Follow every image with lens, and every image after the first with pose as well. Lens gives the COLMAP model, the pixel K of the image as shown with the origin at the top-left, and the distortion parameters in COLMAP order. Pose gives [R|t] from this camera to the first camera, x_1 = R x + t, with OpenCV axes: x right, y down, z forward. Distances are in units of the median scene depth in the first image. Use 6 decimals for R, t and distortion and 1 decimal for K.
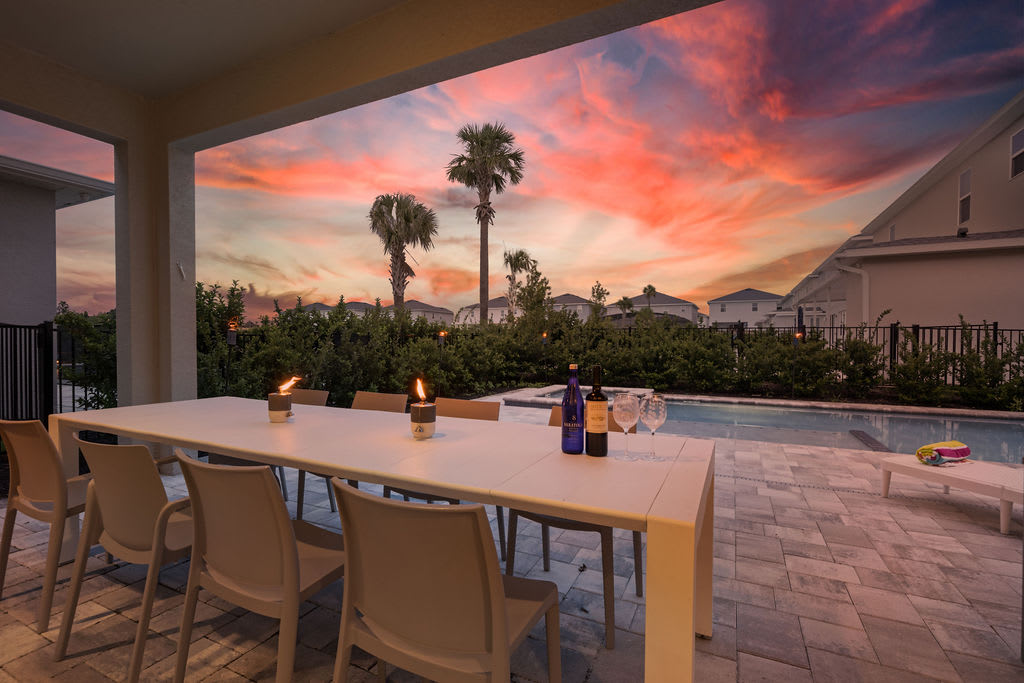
lens RADIAL K [[465.7, 0, 513.7], [0, 465.7, 341.8], [0, 0, 1]] dist [-0.000264, -0.000033]
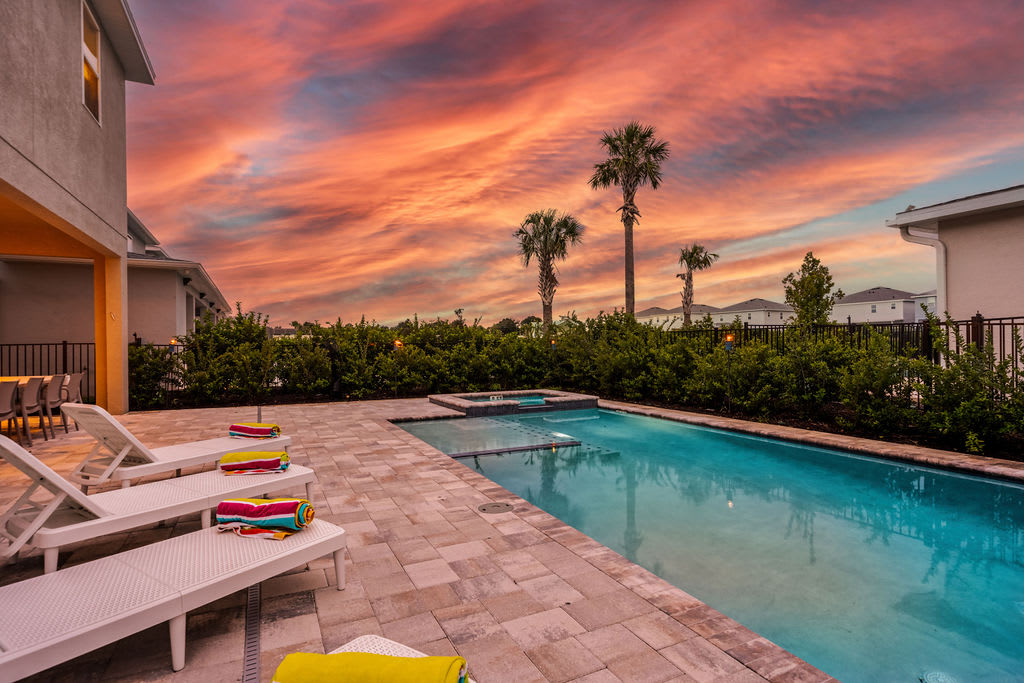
lens RADIAL K [[510.5, 0, 511.3], [0, 510.5, 343.5], [0, 0, 1]] dist [0.000045, -0.000041]
pose [[0.782556, -0.002021, -0.622576, 0.411032], [-0.003613, 0.999963, -0.007788, 0.000259], [0.622569, 0.008344, 0.782520, 0.026361]]
